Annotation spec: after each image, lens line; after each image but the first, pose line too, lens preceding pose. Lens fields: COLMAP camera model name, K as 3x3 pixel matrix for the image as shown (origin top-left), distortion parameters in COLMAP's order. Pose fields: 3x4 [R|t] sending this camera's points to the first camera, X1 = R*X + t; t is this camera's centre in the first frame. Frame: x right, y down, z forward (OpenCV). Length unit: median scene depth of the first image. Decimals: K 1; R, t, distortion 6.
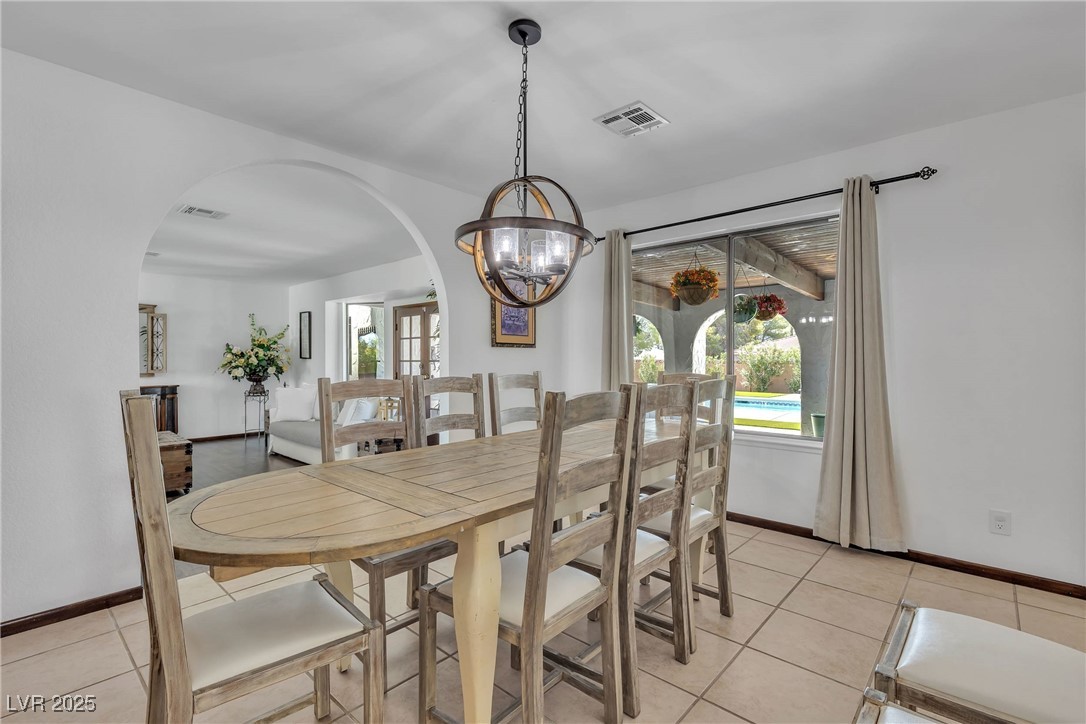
lens RADIAL K [[490.9, 0, 537.6], [0, 490.9, 358.9], [0, 0, 1]] dist [0.003641, -0.001133]
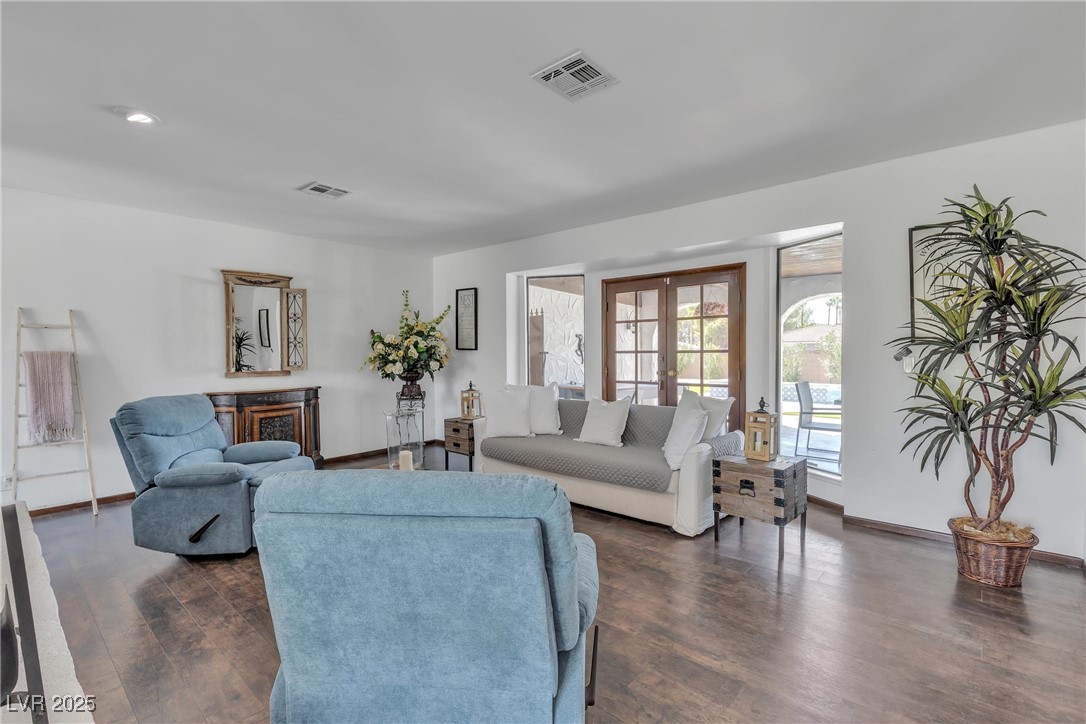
lens RADIAL K [[490.9, 0, 548.0], [0, 490.9, 365.6], [0, 0, 1]] dist [0.003641, -0.001133]
pose [[0.999194, -0.008547, 0.039210, -0.400298], [0.007393, 0.999538, 0.029488, 0.002358], [-0.039444, -0.029175, 0.998796, 0.240360]]
